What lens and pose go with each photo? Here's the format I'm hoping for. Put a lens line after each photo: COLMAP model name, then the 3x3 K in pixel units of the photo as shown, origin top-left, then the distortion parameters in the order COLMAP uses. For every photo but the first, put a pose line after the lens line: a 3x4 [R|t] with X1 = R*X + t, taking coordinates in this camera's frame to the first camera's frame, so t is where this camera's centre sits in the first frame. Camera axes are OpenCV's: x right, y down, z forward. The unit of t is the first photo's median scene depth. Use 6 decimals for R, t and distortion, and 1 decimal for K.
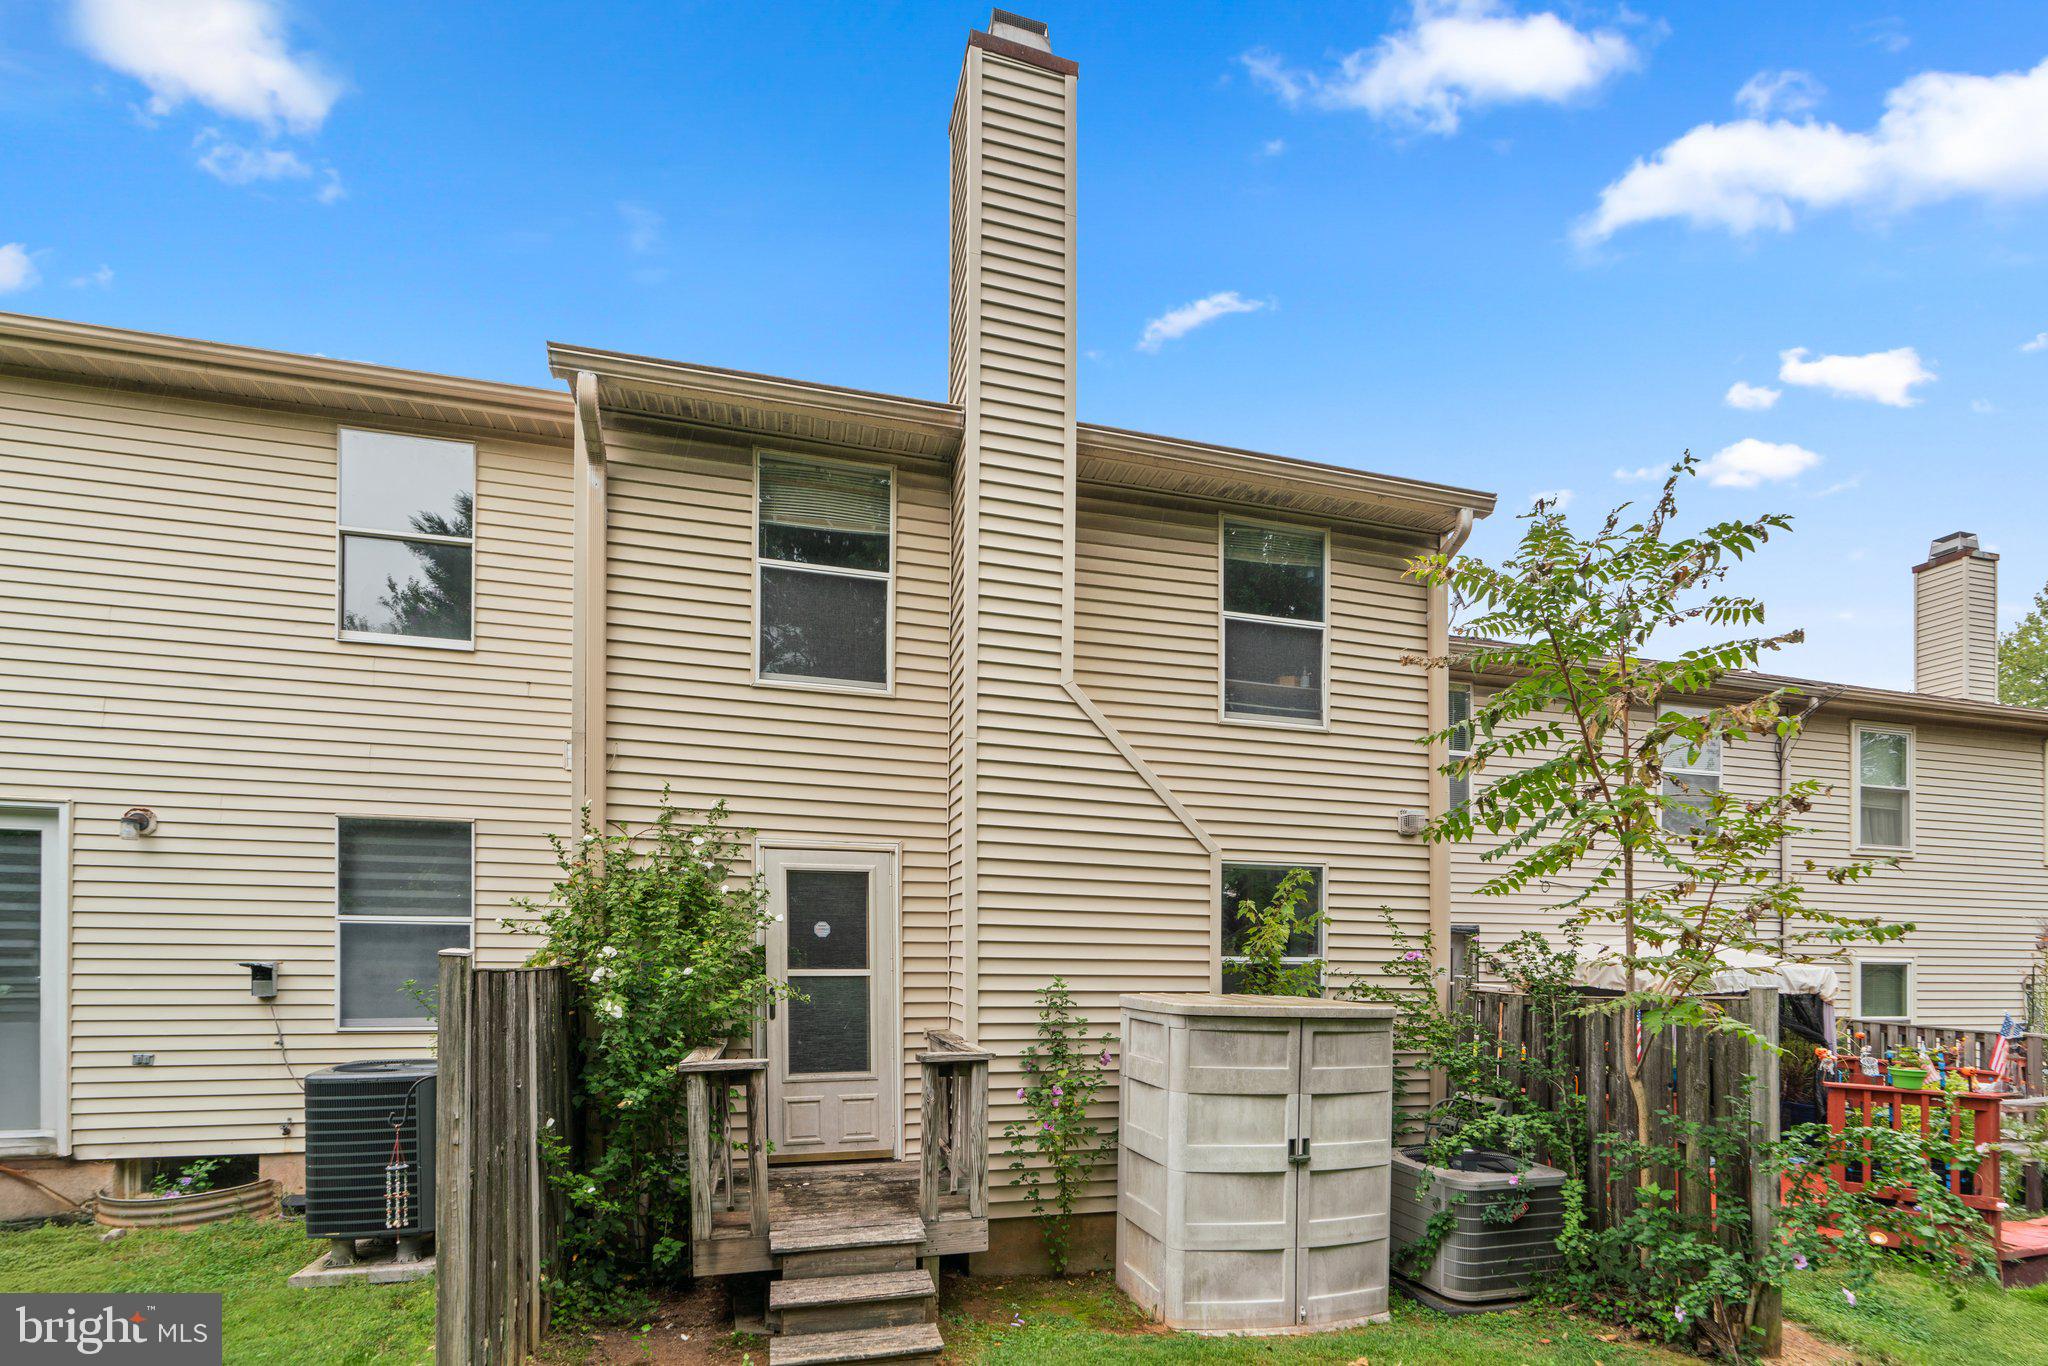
lens RADIAL K [[958.7, 0, 1027.0], [0, 958.7, 692.7], [0, 0, 1]] dist [-0.019625, 0.009472]
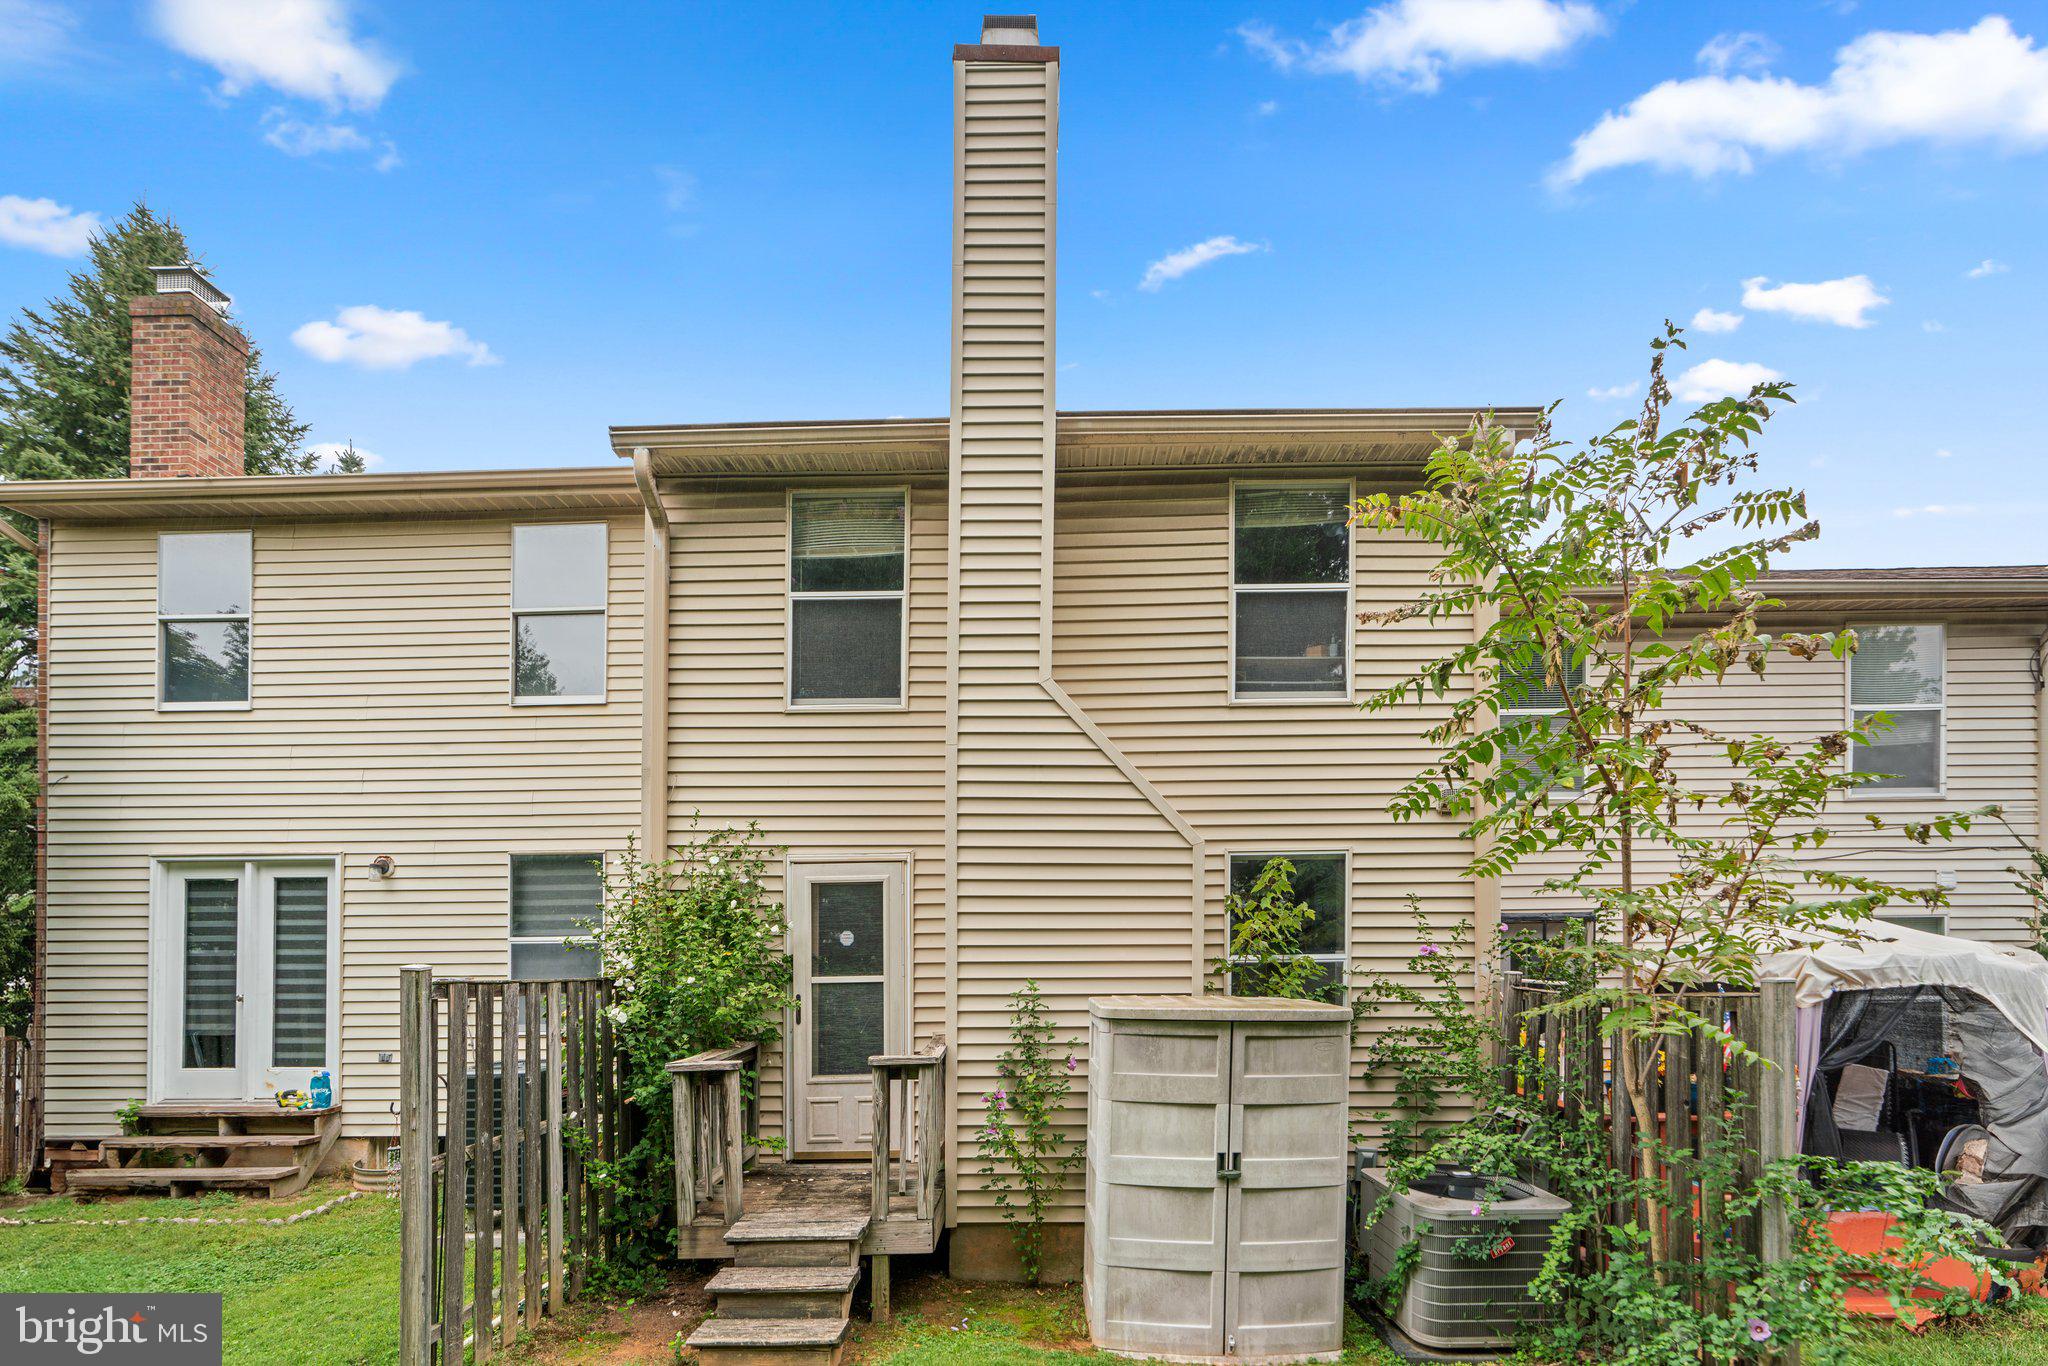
lens RADIAL K [[968.5, 0, 1045.9], [0, 968.5, 691.2], [0, 0, 1]] dist [-0.021541, 0.010244]
pose [[0.954046, -0.099828, -0.282542, 0.364931], [0.098876, 0.994943, -0.017663, 0.021032], [0.282877, -0.011085, 0.959092, 0.055875]]
